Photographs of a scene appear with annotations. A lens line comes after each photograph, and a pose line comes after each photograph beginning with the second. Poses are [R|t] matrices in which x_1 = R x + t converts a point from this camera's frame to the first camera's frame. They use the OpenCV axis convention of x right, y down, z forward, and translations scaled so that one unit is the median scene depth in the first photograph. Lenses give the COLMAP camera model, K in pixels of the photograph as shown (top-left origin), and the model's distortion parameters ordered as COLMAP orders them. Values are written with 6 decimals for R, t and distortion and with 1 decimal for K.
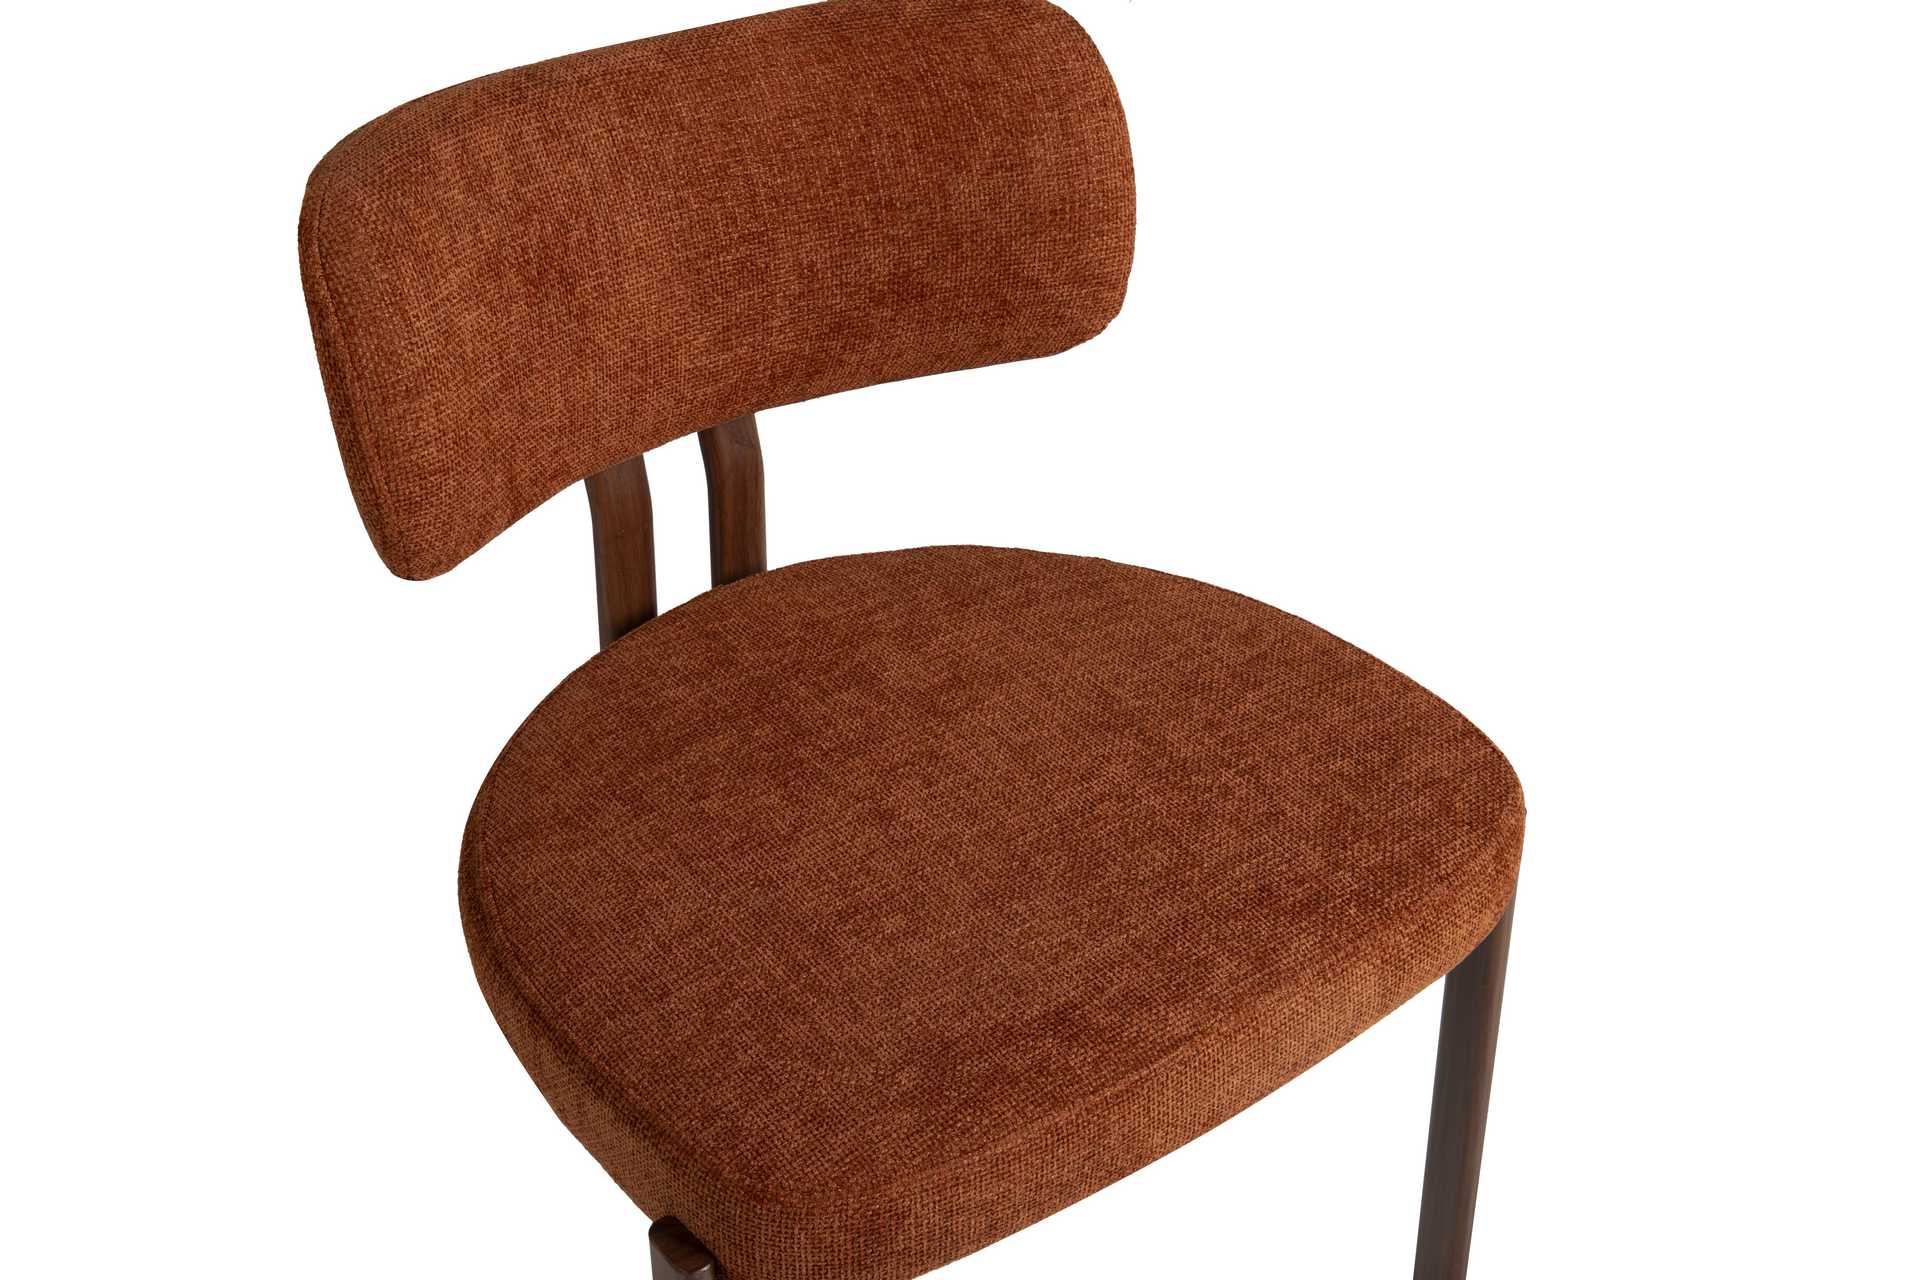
lens RADIAL K [[2602.2, 0, 963.2], [0, 2602.2, 631.5], [0, 0, 1]] dist [0.000865, 0.000000]
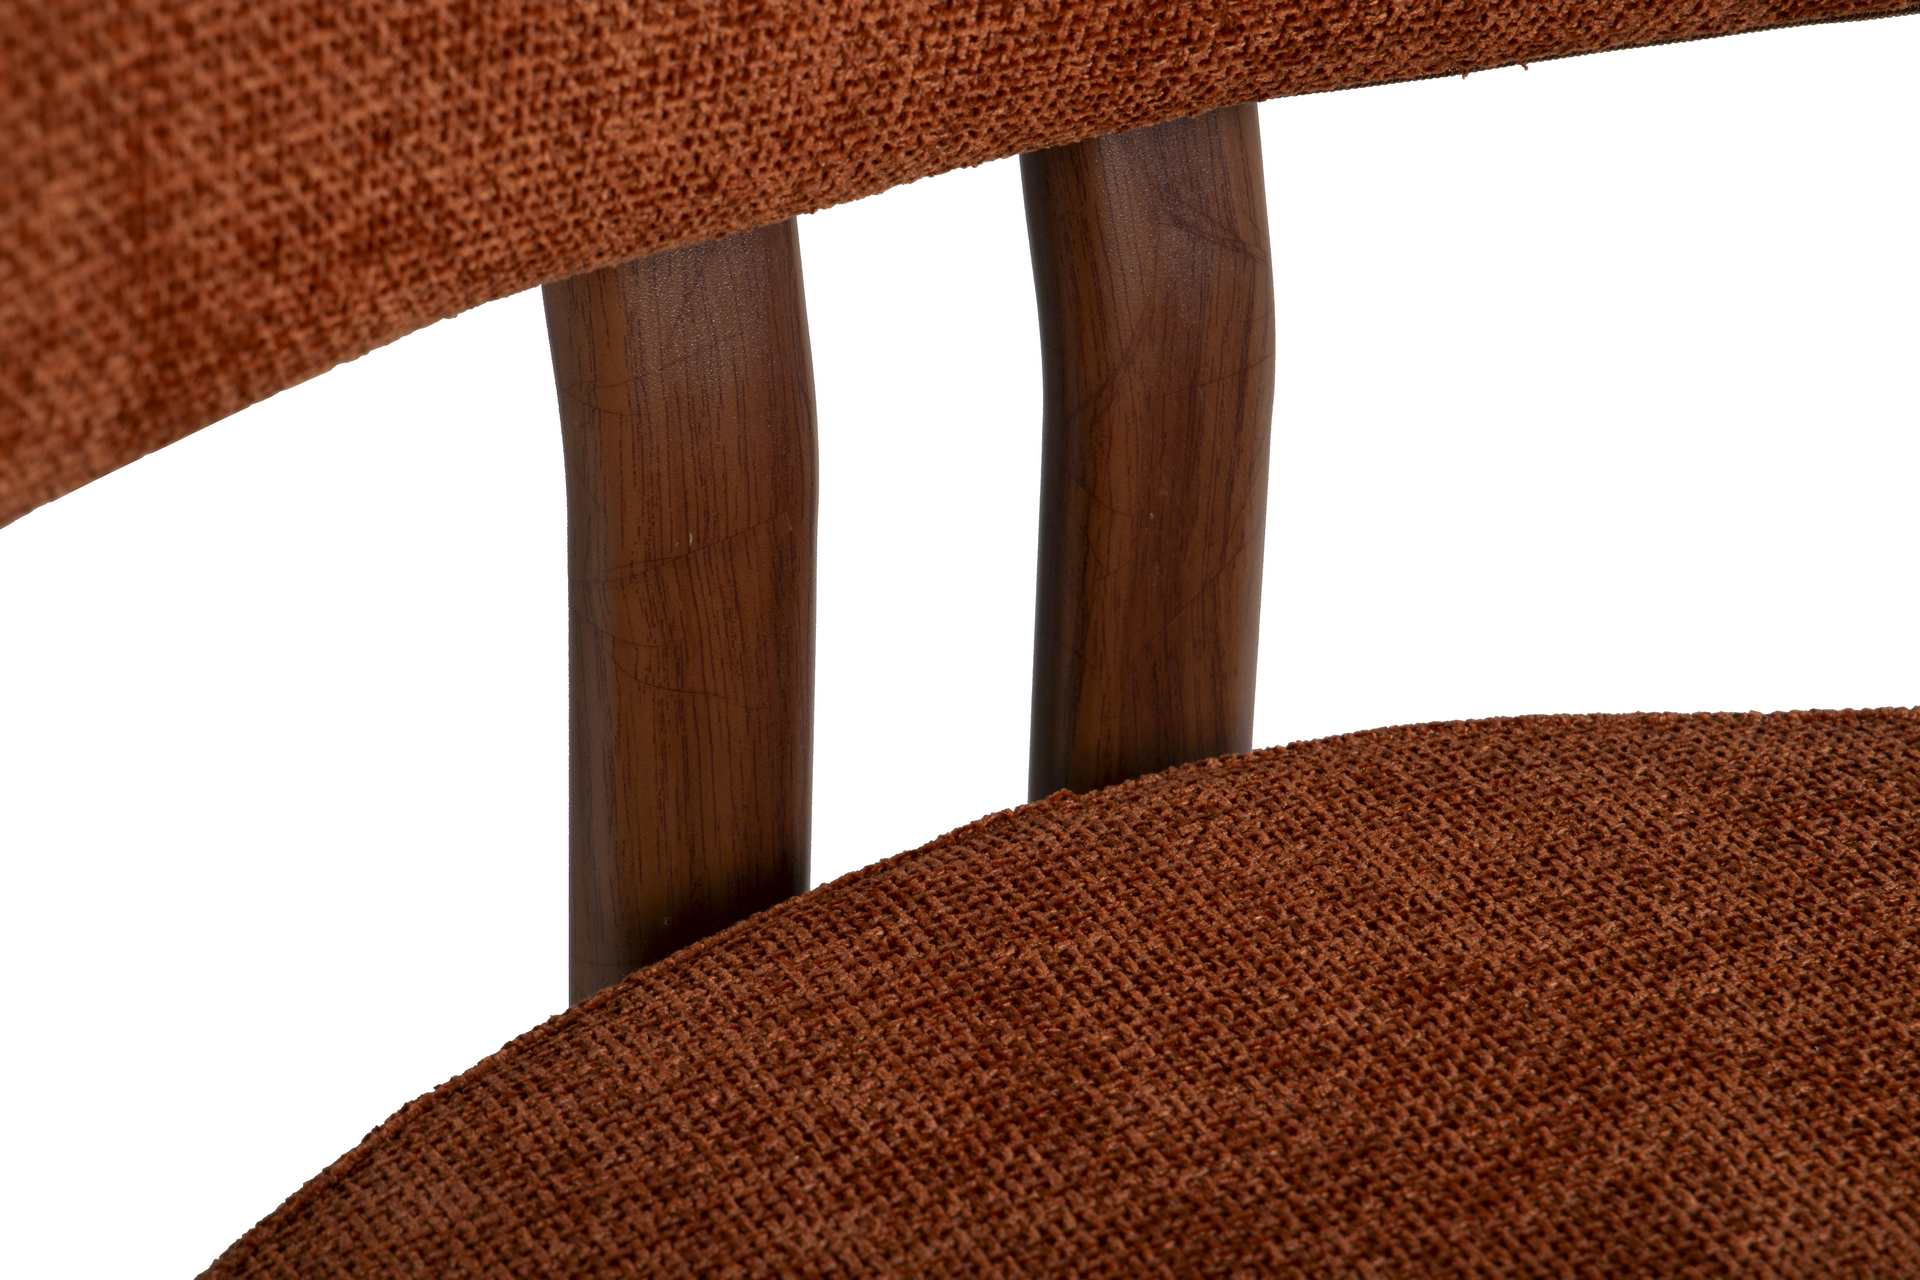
lens RADIAL K [[5822.8, 0, 960.2], [0, 5822.8, 637.8], [0, 0, 1]] dist [0.118250, 0.000000]
pose [[0.989877, 0.082937, -0.115171, -0.040433], [-0.088346, 0.995175, -0.042674, -0.007809], [0.111076, 0.052417, 0.992429, 0.449980]]
